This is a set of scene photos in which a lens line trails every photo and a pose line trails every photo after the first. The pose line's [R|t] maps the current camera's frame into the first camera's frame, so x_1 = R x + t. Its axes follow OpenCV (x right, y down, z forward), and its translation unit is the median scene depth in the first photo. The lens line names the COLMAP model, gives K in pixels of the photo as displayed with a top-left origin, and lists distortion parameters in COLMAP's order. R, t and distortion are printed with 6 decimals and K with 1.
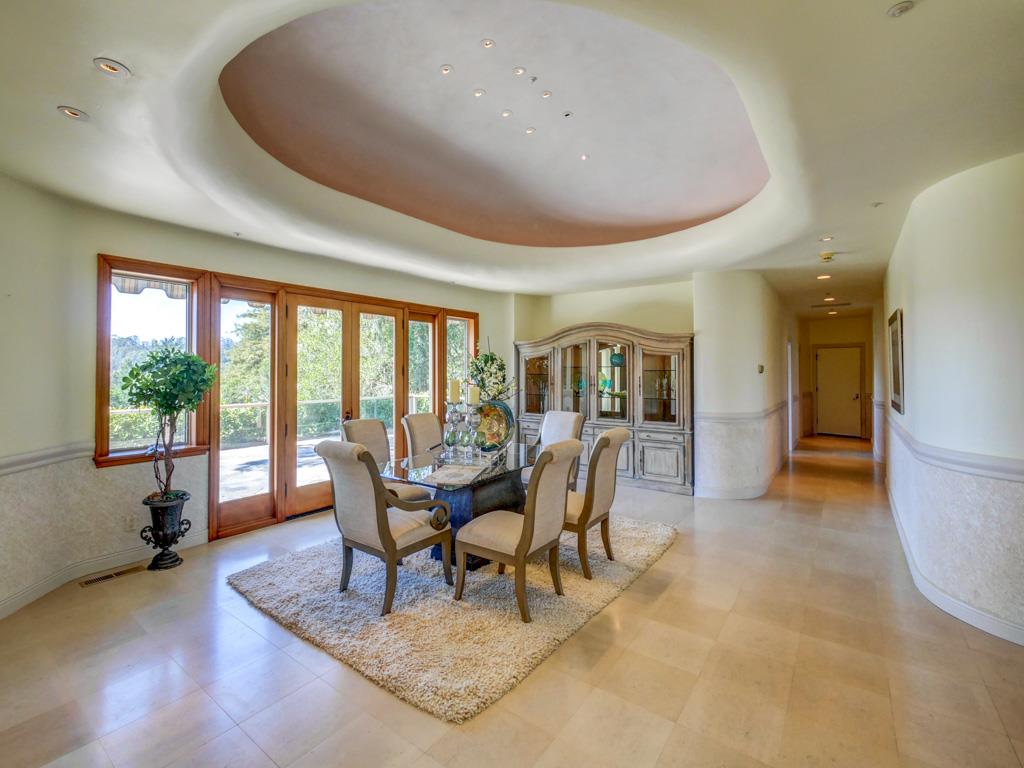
lens RADIAL K [[478.4, 0, 511.1], [0, 478.4, 386.1], [0, 0, 1]] dist [-0.000631, -0.000071]
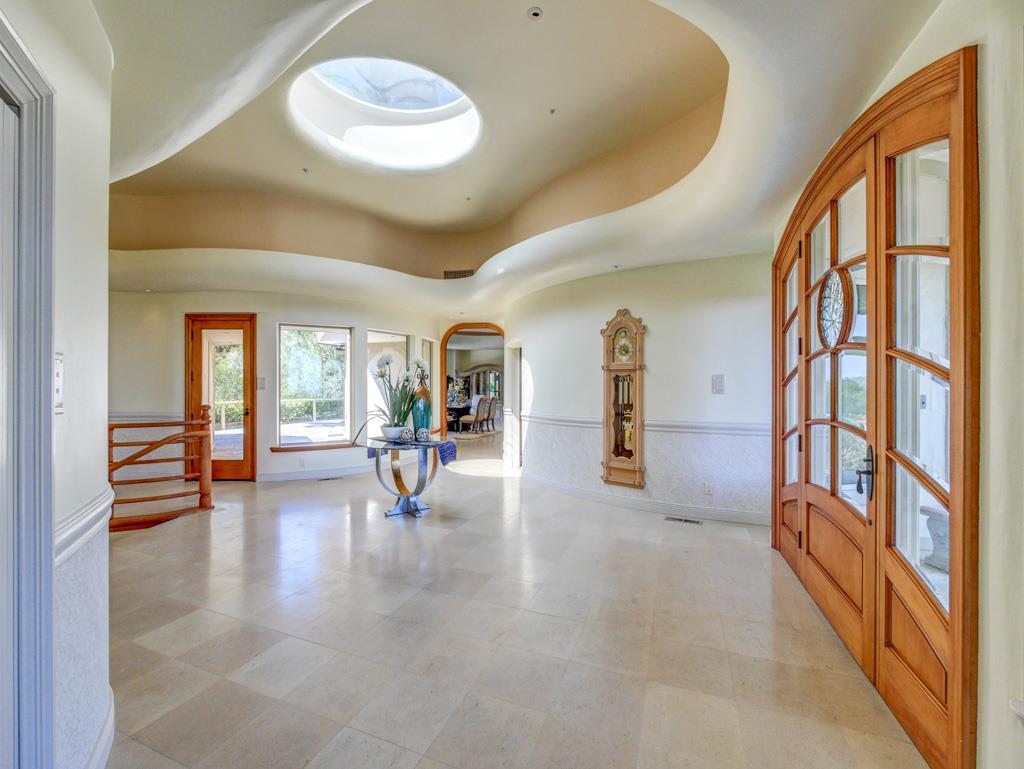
lens RADIAL K [[425.4, 0, 512.0], [0, 425.4, 384.5], [0, 0, 1]] dist [-0.002641, -0.000159]
pose [[0.968984, 0.014332, 0.246709, -0.290802], [-0.006521, 0.999452, -0.032449, 0.058190], [-0.247039, 0.029834, 0.968546, -1.362738]]
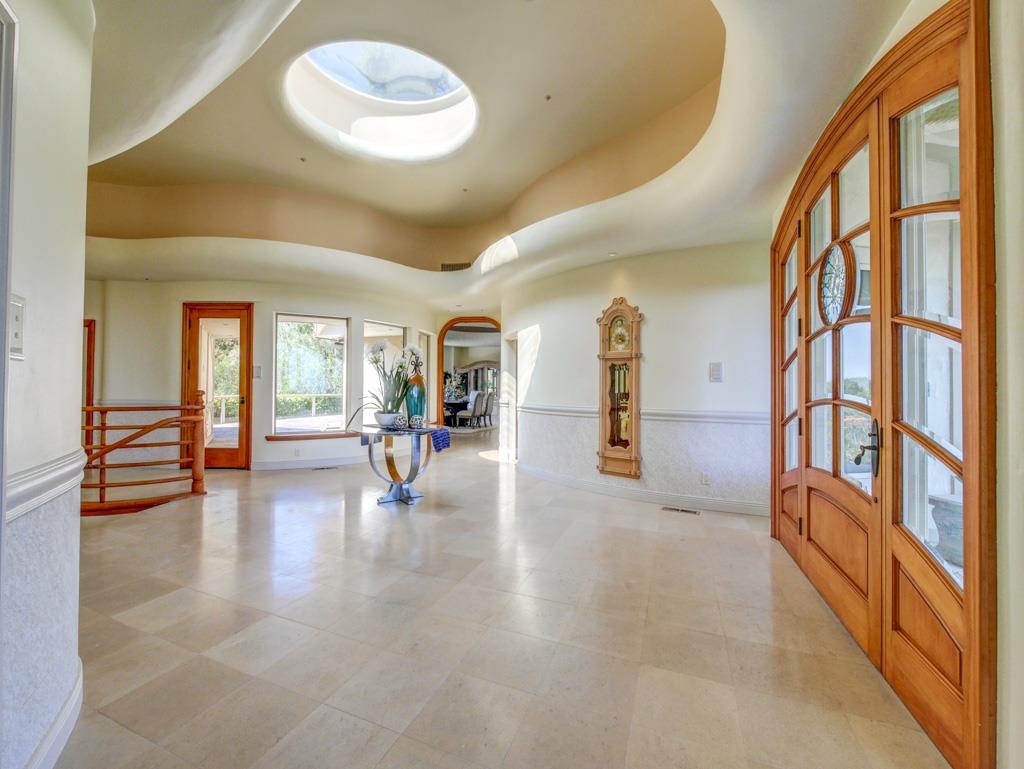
lens RADIAL K [[421.9, 0, 505.3], [0, 421.9, 378.7], [0, 0, 1]] dist [-0.001774, -0.000309]
pose [[0.971959, 0.022510, 0.234072, -0.282134], [-0.012230, 0.998900, -0.045277, 0.075657], [-0.234833, 0.041145, 0.971164, -1.353687]]
